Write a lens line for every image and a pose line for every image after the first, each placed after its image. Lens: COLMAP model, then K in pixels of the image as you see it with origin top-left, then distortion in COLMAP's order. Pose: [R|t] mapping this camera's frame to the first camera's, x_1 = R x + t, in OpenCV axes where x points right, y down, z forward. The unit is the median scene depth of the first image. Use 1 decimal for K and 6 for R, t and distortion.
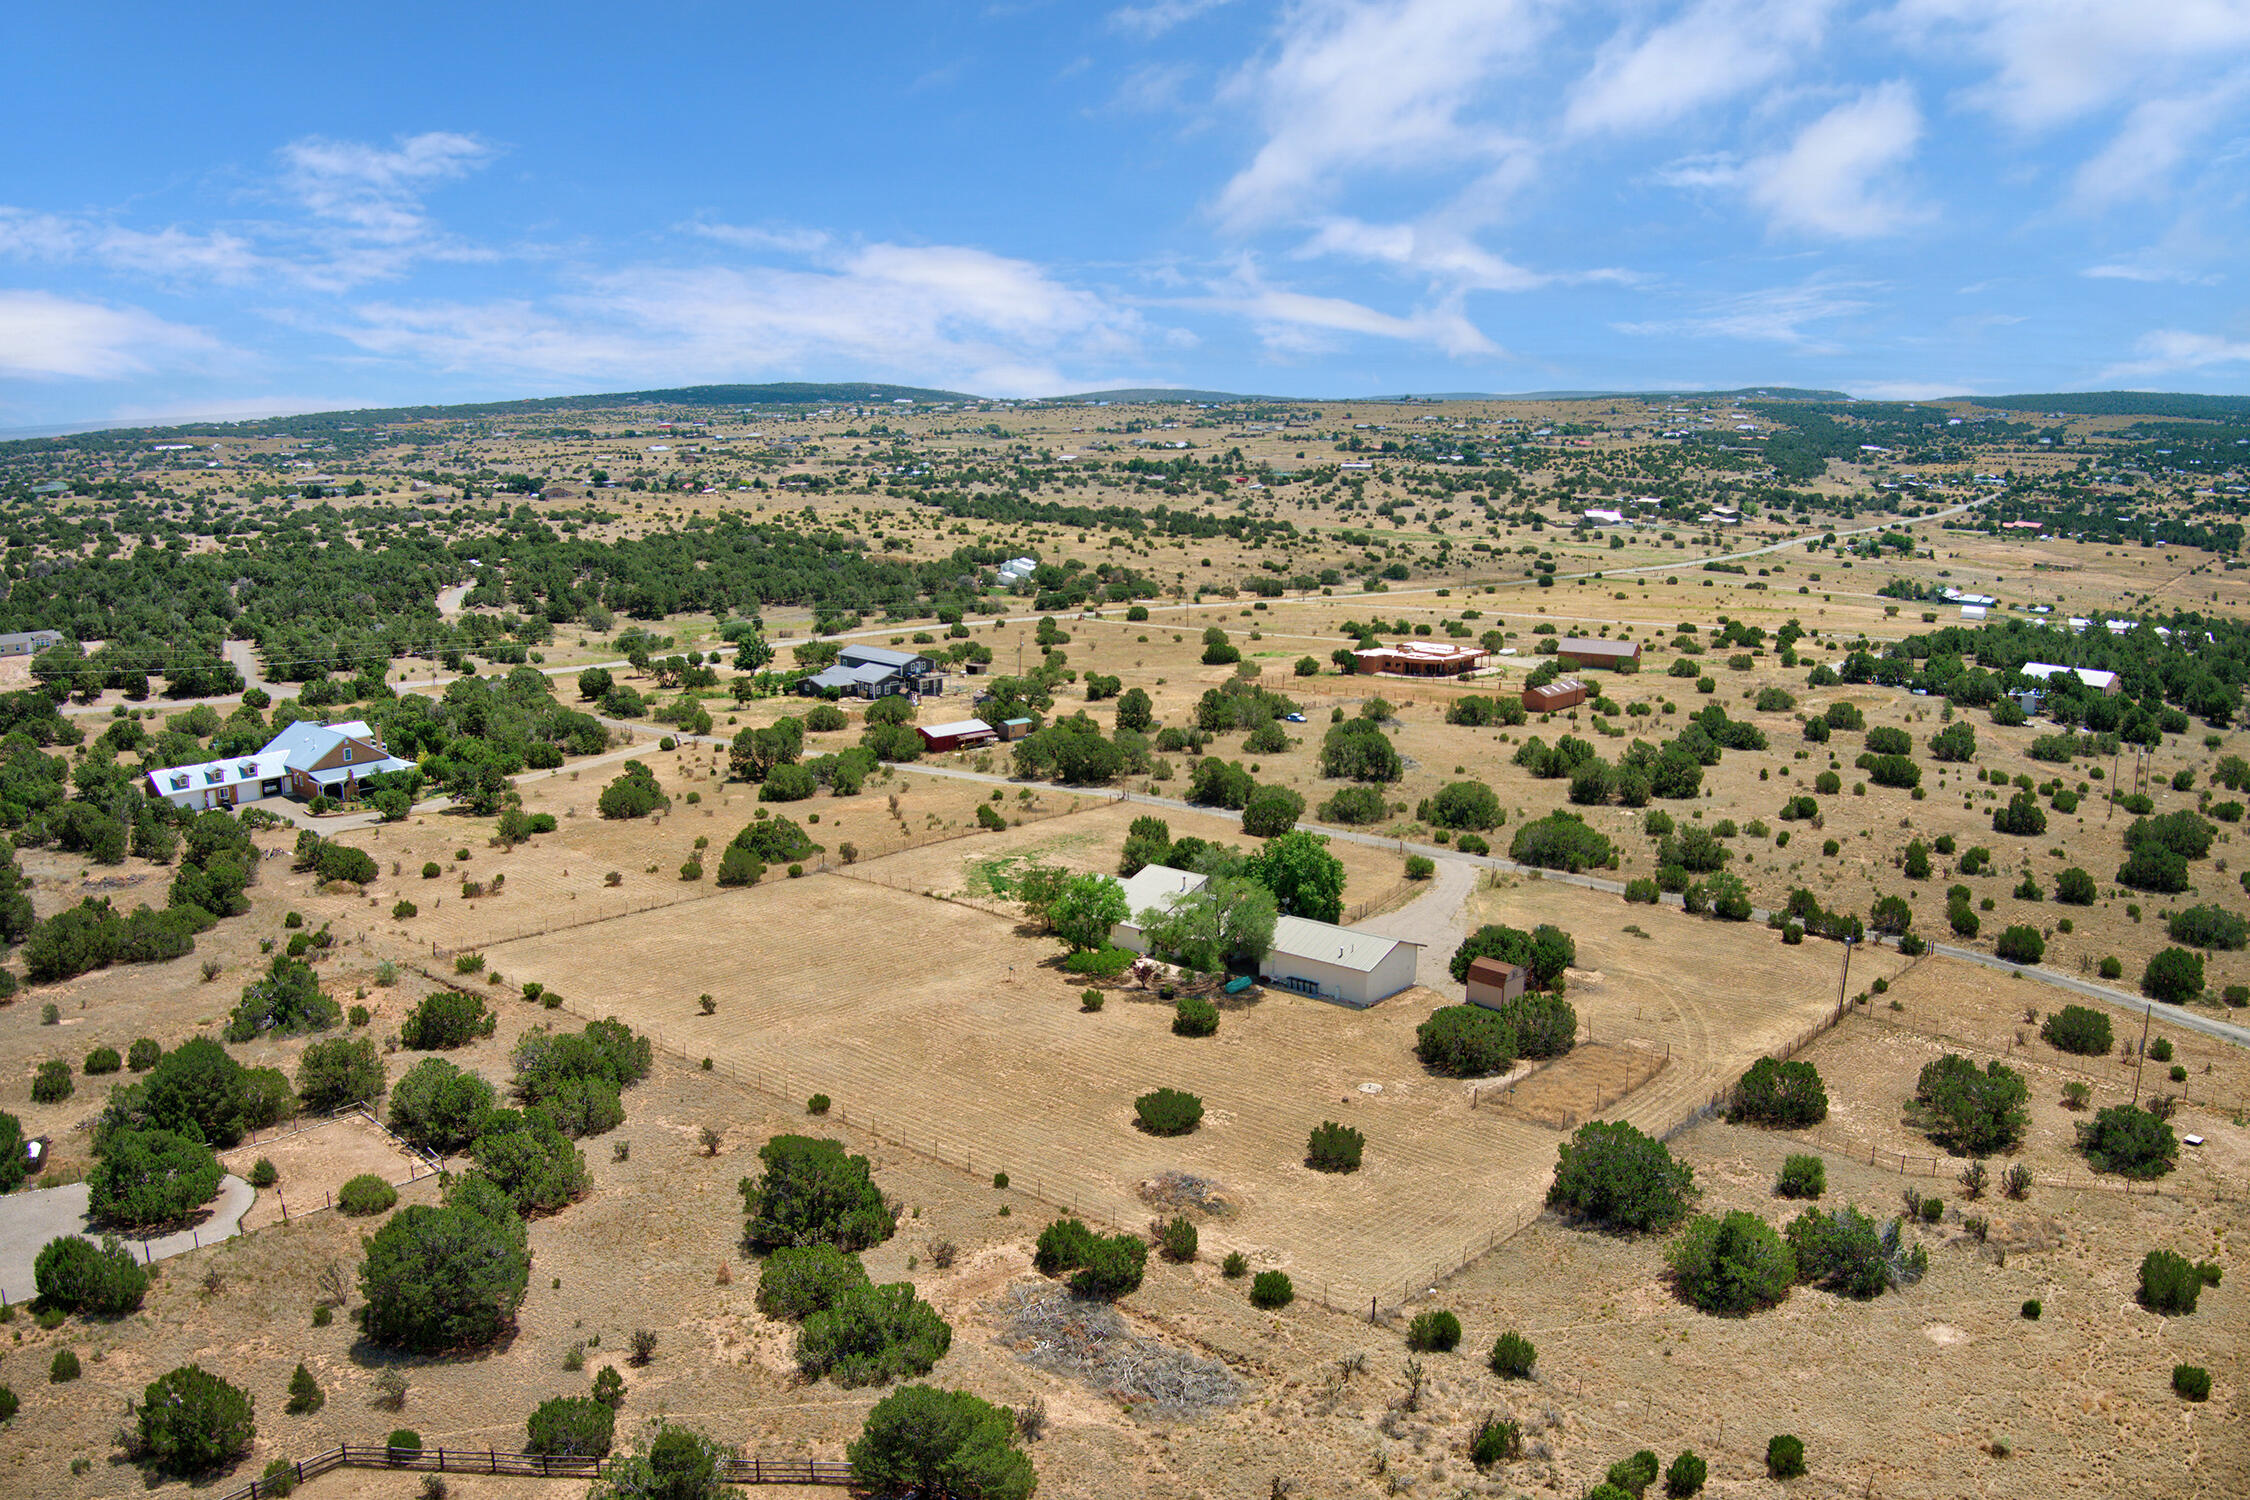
lens RADIAL K [[1605.3, 0, 1125.0], [0, 1605.3, 750.0], [0, 0, 1]] dist [-0.168255, 0.026356]
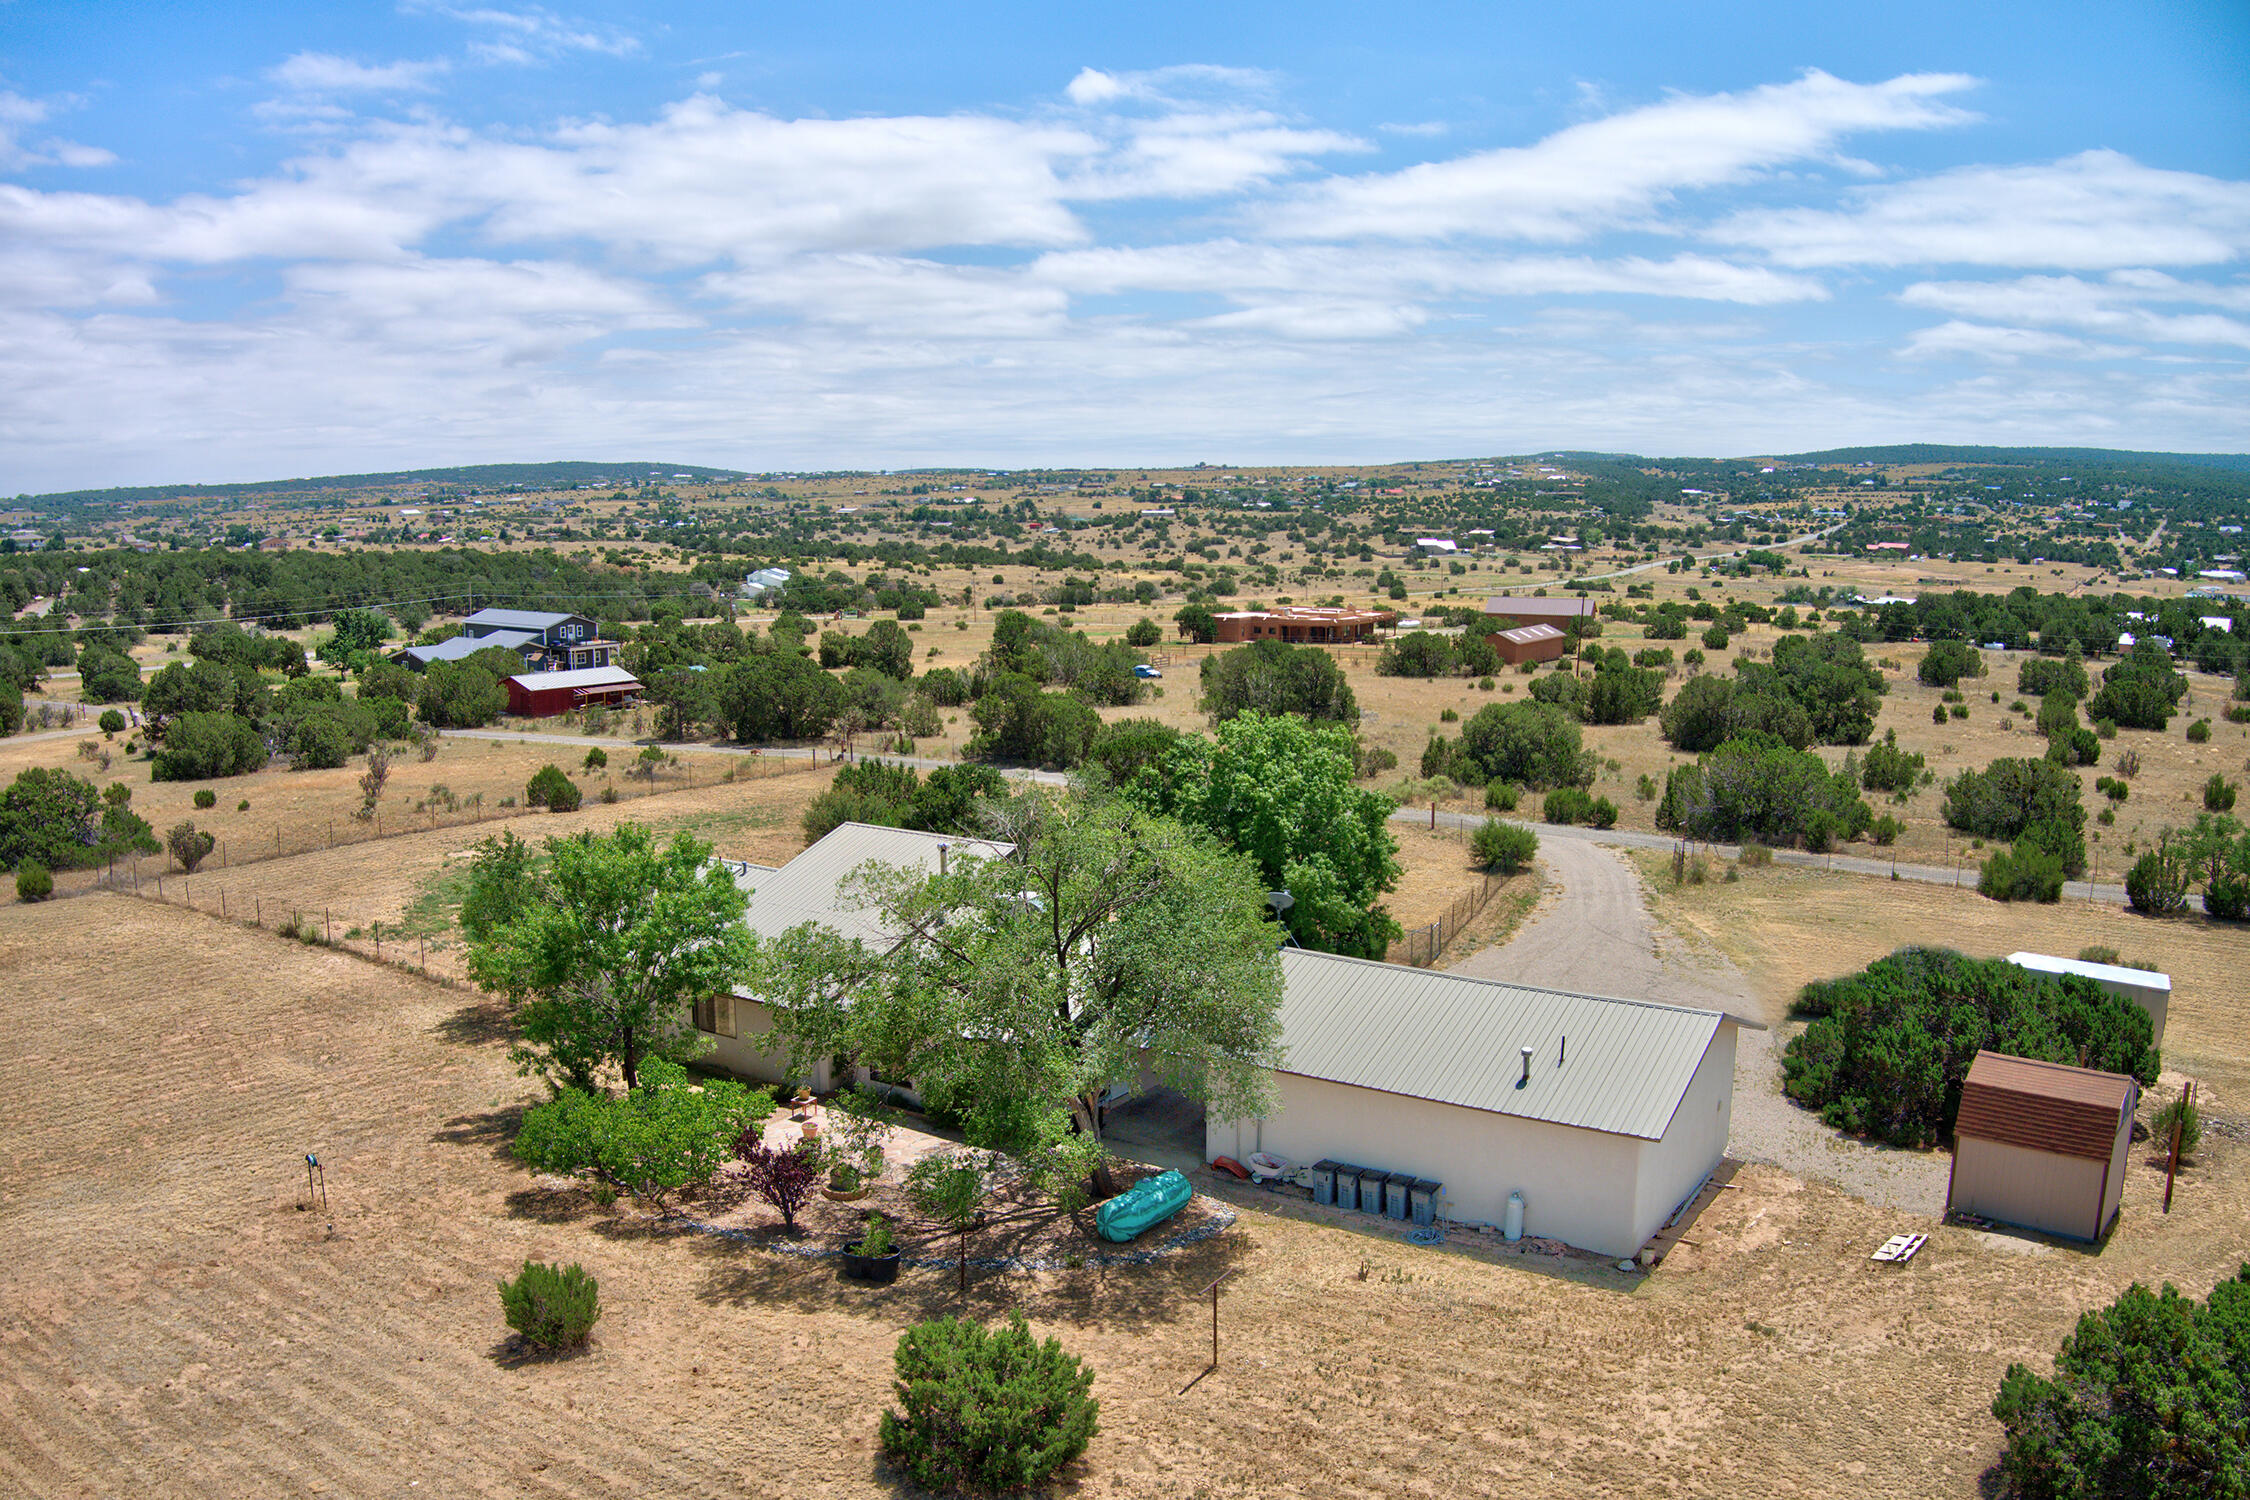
lens RADIAL K [[1605.3, 0, 1125.0], [0, 1605.3, 750.0], [0, 0, 1]] dist [-0.168255, 0.026356]
pose [[0.991636, -0.016557, 0.127998, 0.005319], [0.023519, 0.998314, -0.053073, 0.012914], [-0.126903, 0.055640, 0.990353, 0.111376]]
